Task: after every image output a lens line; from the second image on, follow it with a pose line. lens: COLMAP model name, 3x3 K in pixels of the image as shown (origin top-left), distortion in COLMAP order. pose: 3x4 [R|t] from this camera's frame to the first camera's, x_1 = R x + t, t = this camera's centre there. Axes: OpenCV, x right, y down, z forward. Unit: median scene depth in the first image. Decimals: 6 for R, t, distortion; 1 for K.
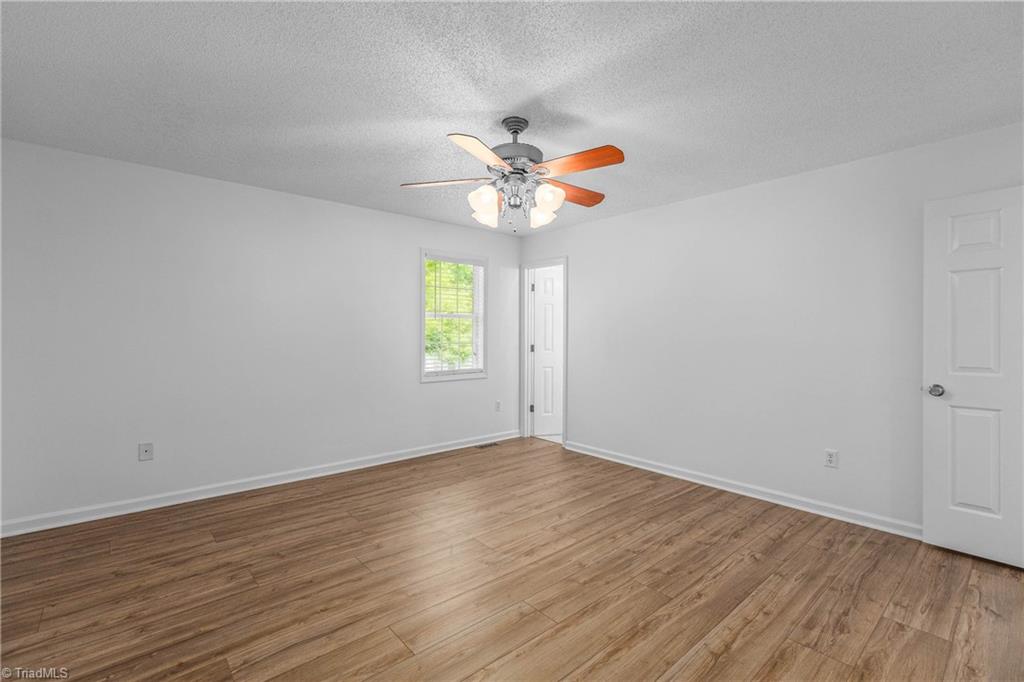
lens RADIAL K [[464.9, 0, 509.3], [0, 464.9, 339.1], [0, 0, 1]] dist [0.003543, 0.000166]
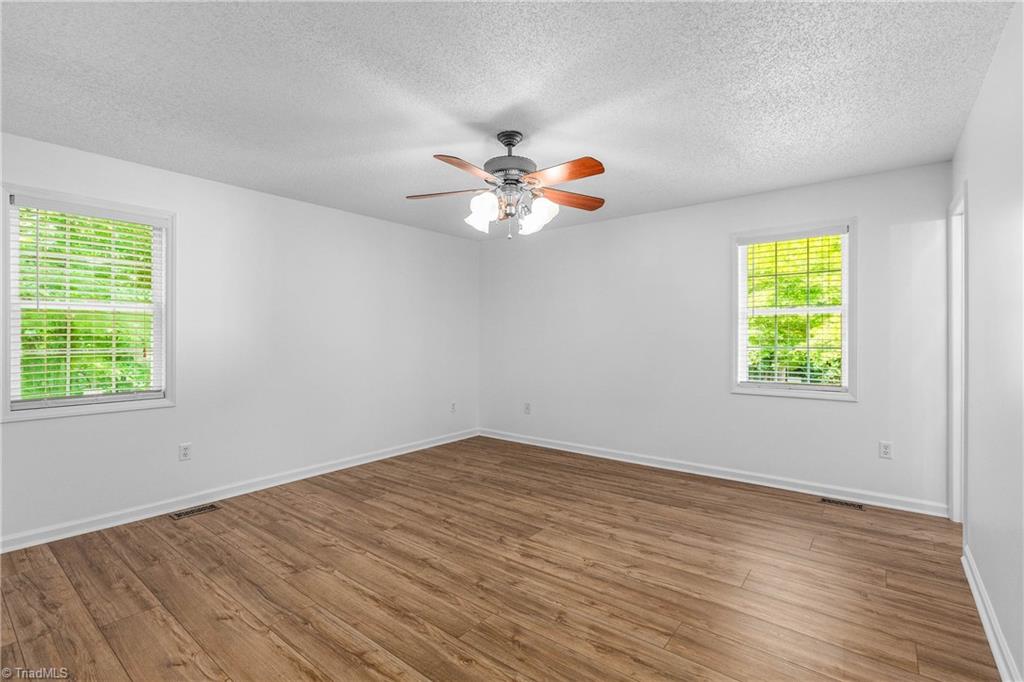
lens RADIAL K [[464.9, 0, 509.3], [0, 464.9, 339.1], [0, 0, 1]] dist [0.003543, 0.000166]
pose [[0.171883, 0.001125, -0.985117, 1.020677], [-0.005550, 0.999985, 0.000174, -0.011857], [0.985102, 0.005437, 0.171887, 0.773686]]
